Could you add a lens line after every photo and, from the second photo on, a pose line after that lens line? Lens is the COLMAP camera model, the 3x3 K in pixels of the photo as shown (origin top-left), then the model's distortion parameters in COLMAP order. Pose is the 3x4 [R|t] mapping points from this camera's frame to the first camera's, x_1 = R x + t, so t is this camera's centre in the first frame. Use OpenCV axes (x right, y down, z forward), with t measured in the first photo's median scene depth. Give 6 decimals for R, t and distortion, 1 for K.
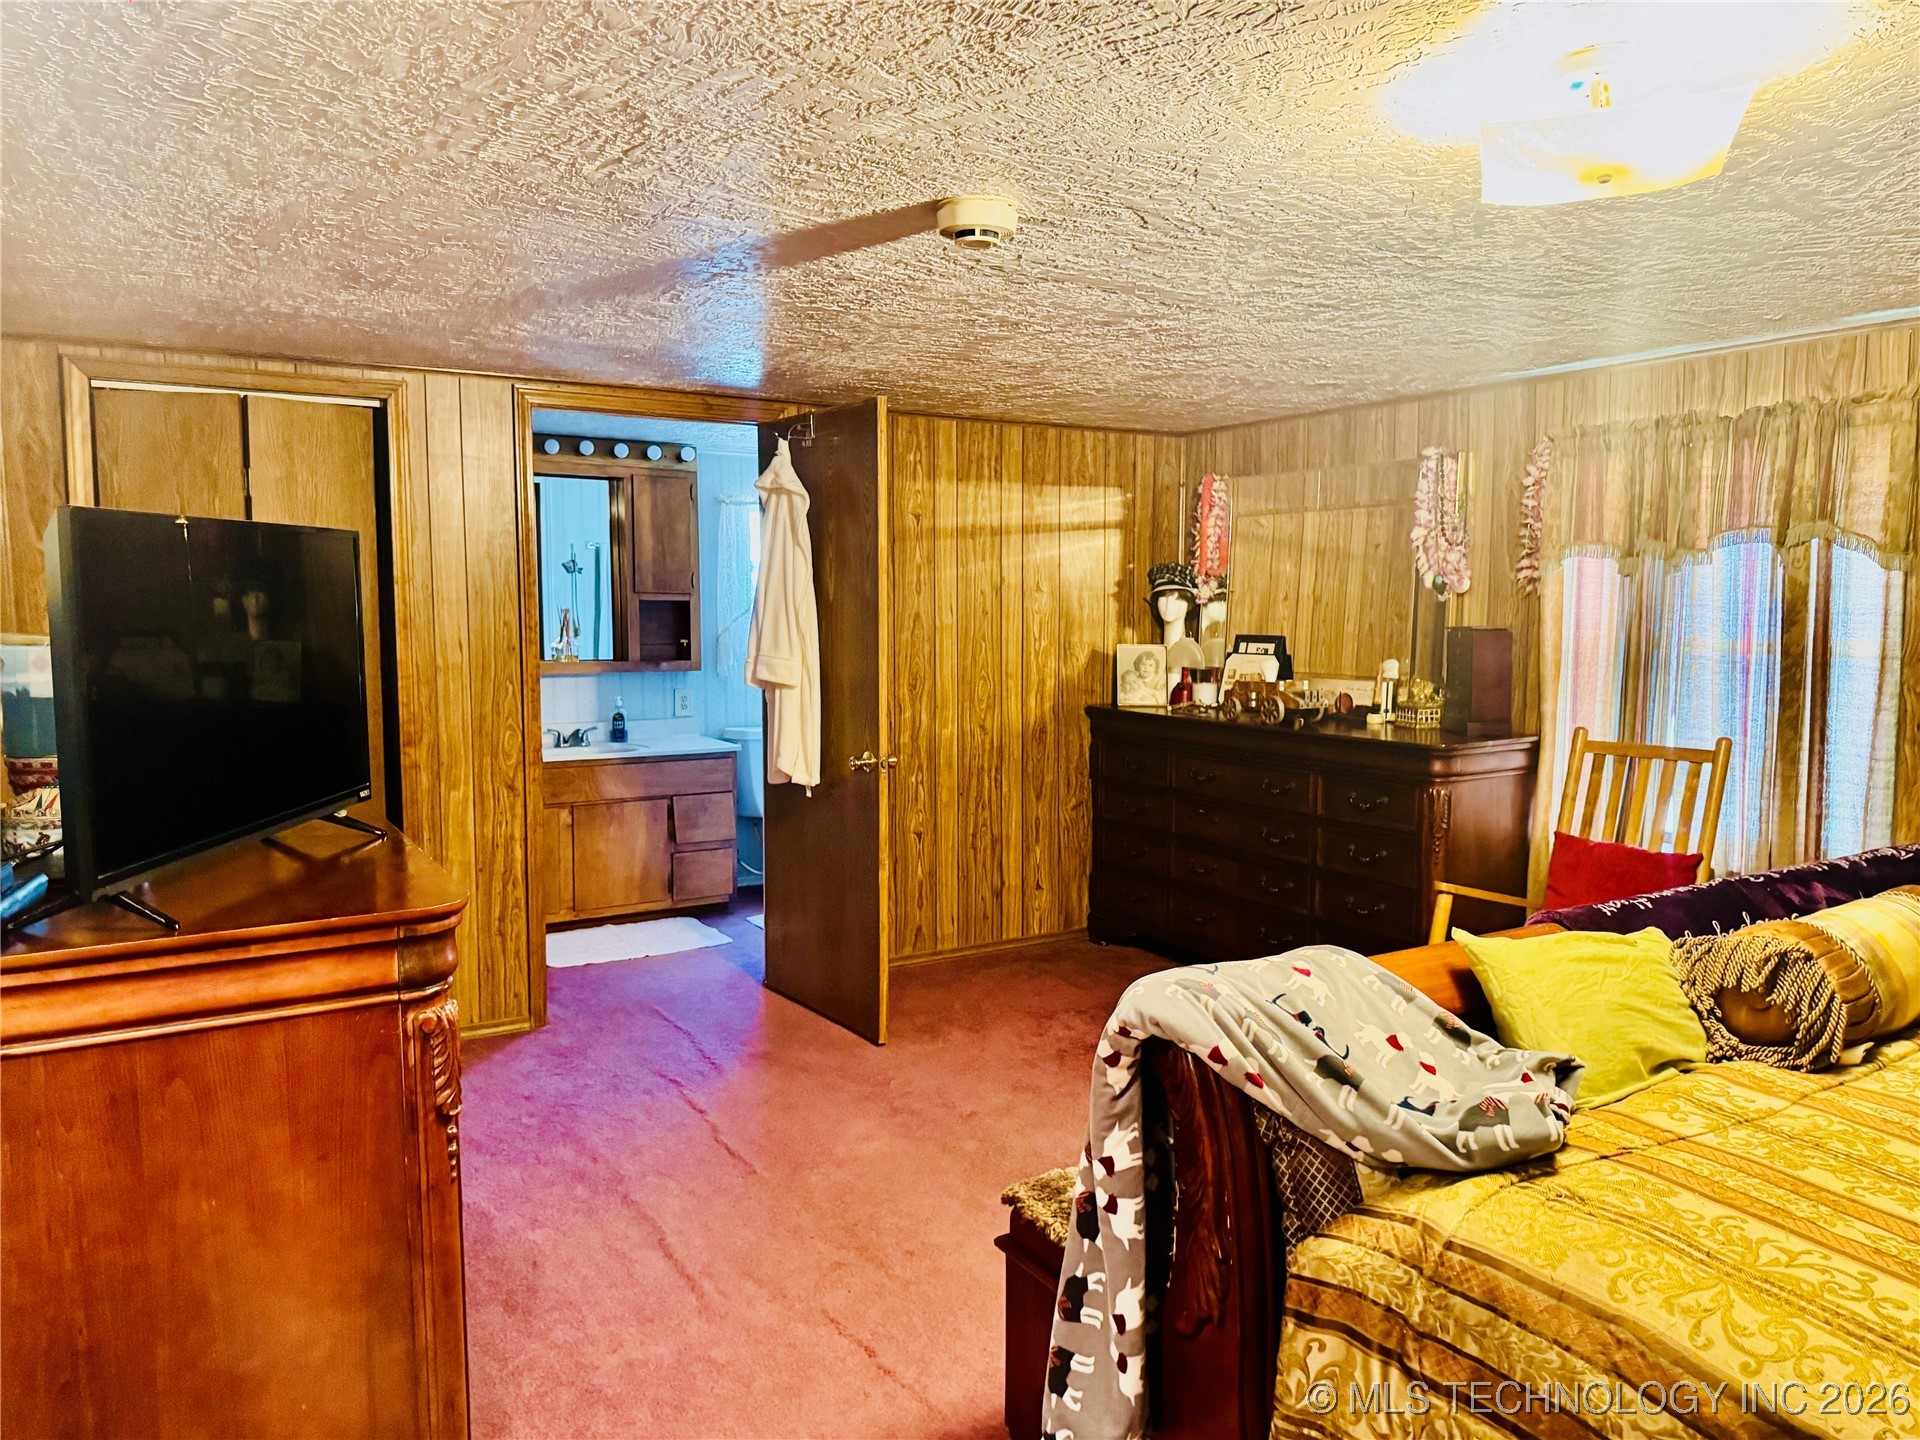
lens RADIAL K [[1350.2, 0, 960.0], [0, 1350.2, 720.0], [0, 0, 1]] dist [0.000208, -0.015015]
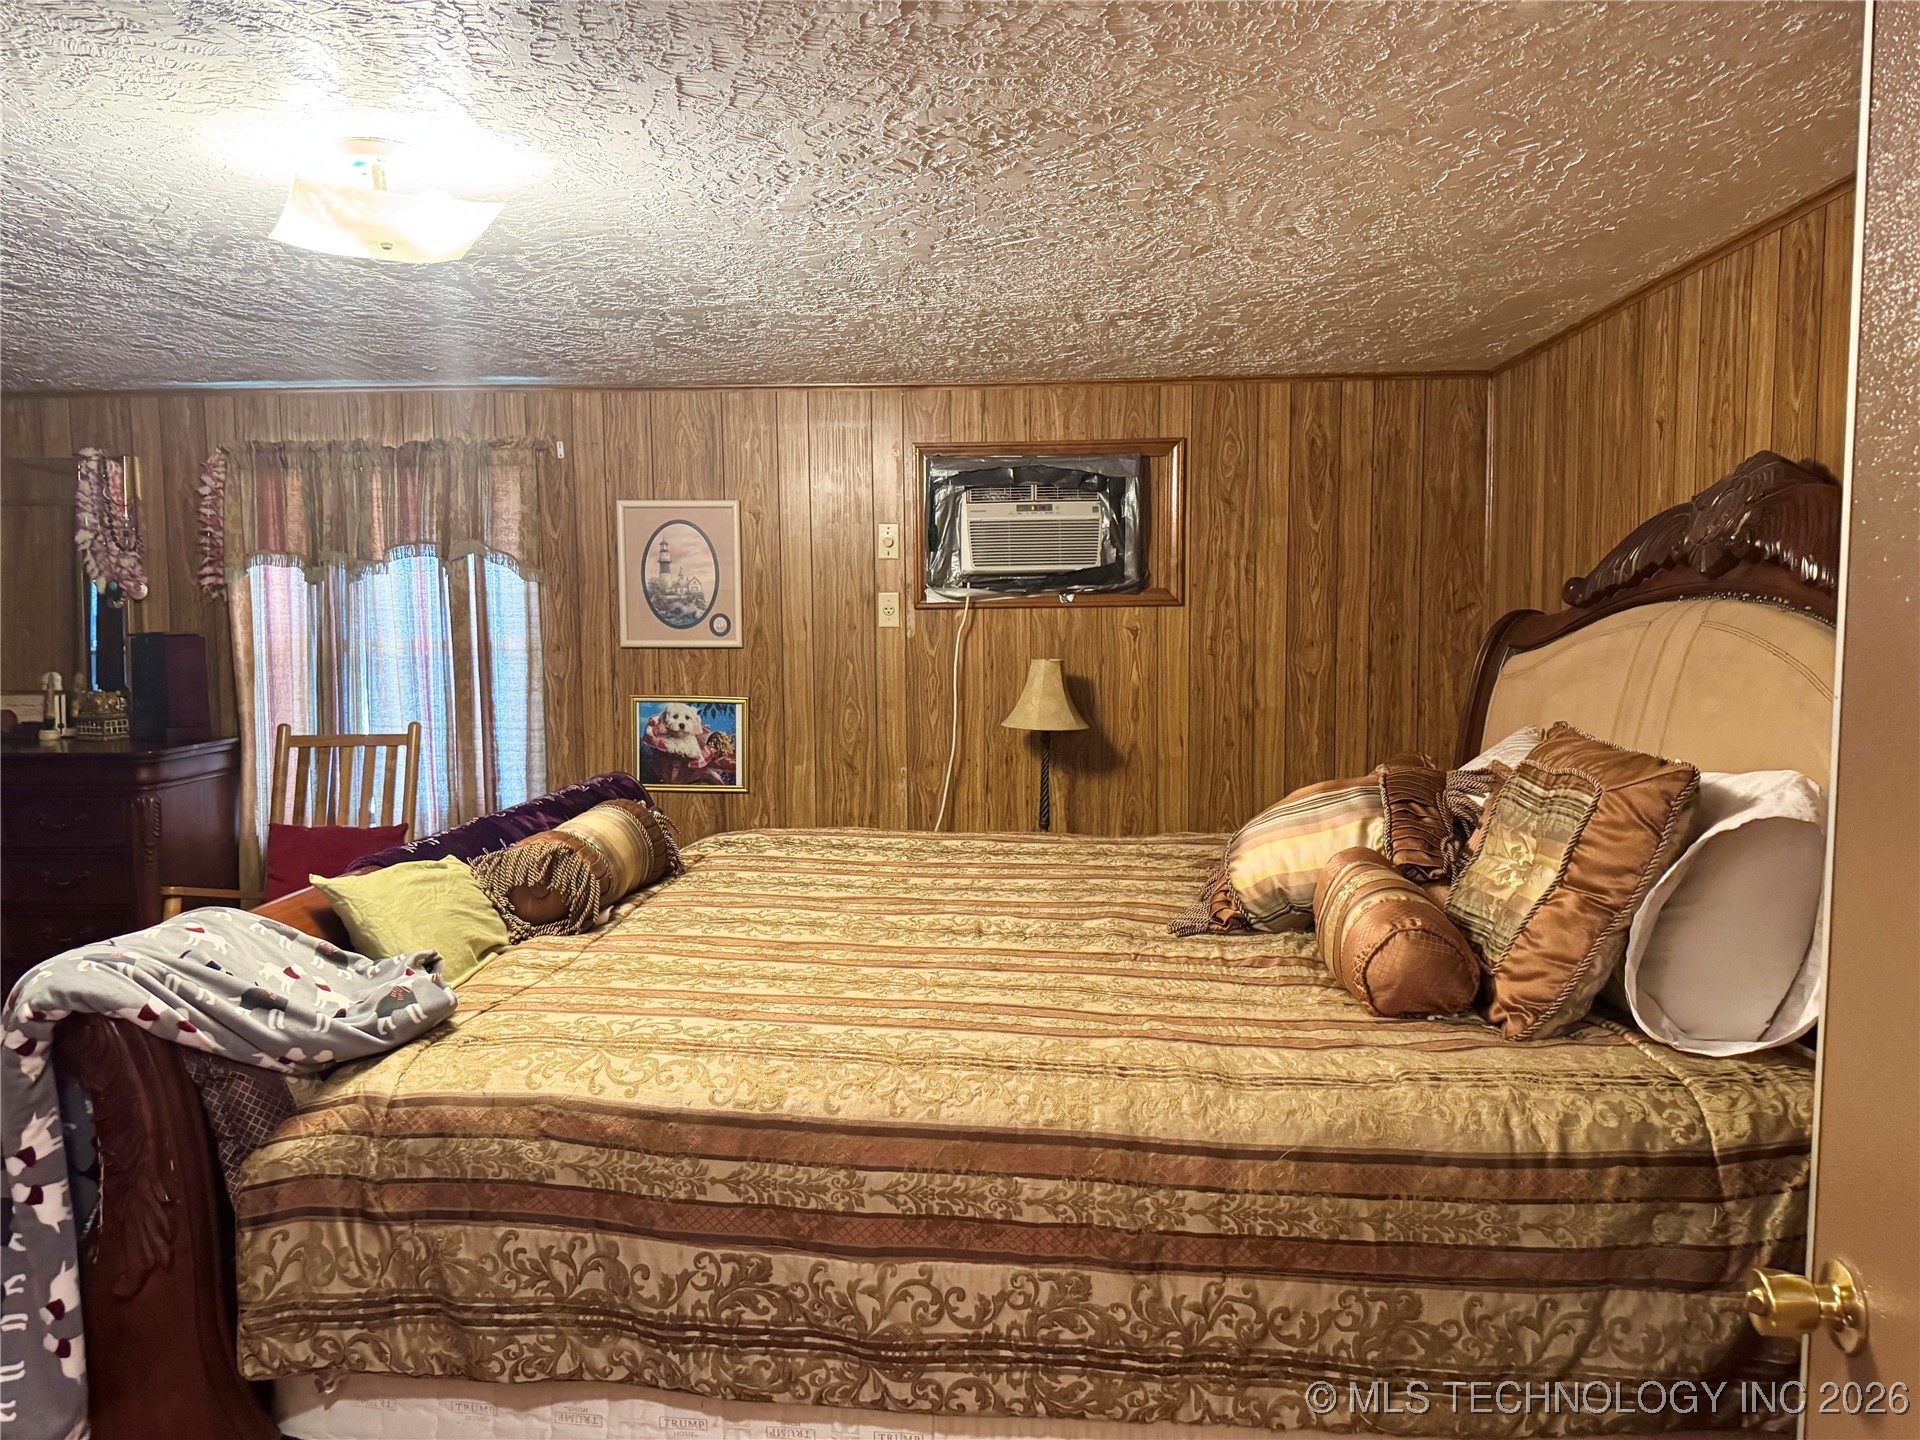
lens RADIAL K [[1350.2, 0, 960.0], [0, 1350.2, 720.0], [0, 0, 1]] dist [0.000208, -0.015015]
pose [[0.566276, -0.062613, 0.821834, -0.260157], [0.076218, 0.996816, 0.023427, 0.040561], [-0.820684, 0.049372, 0.569245, -0.109188]]
